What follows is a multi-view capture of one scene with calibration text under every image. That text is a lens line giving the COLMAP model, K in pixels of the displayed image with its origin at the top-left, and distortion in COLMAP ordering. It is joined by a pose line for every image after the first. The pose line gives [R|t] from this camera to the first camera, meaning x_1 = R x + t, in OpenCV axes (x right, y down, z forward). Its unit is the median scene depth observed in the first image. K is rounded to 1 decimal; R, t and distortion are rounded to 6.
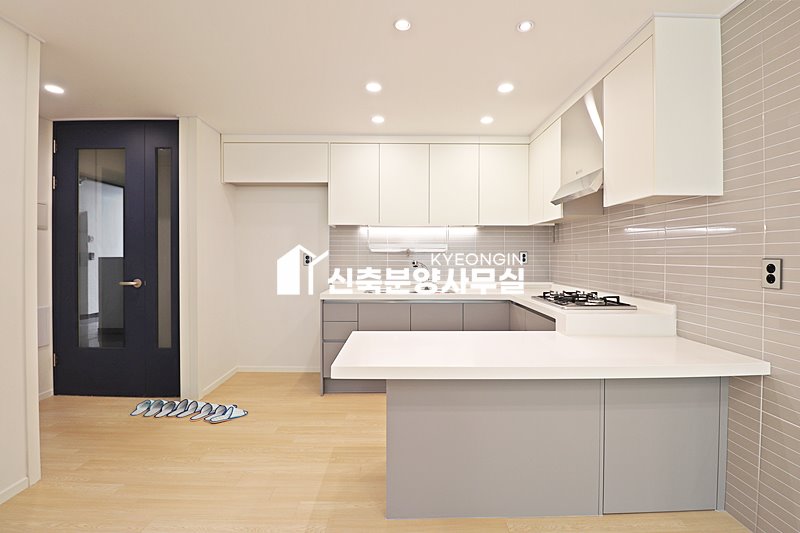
lens RADIAL K [[377.8, 0, 404.0], [0, 377.8, 257.9], [0, 0, 1]] dist [-0.003042, -0.000364]
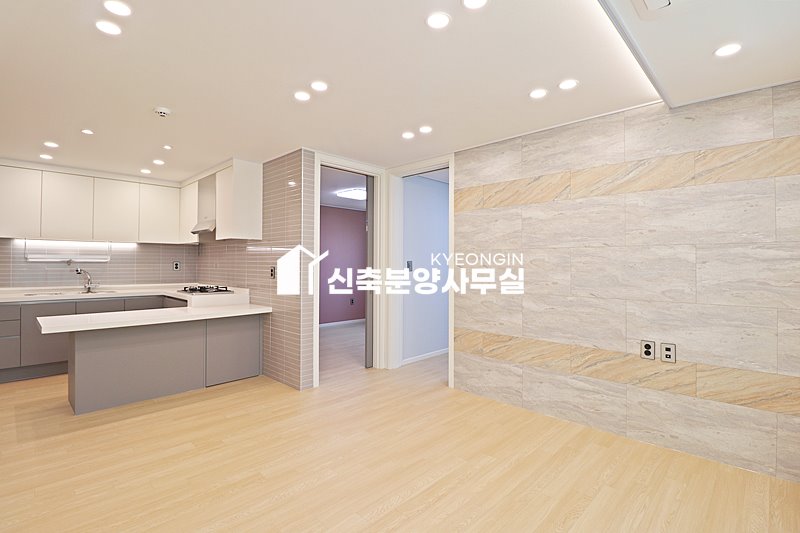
lens RADIAL K [[383.2, 0, 401.0], [0, 383.2, 262.8], [0, 0, 1]] dist [-0.012671, -0.000574]
pose [[0.700202, 0.005275, 0.713926, -0.151233], [0.001084, 0.999964, -0.008451, -0.000440], [-0.713944, 0.006692, 0.700171, -0.799373]]
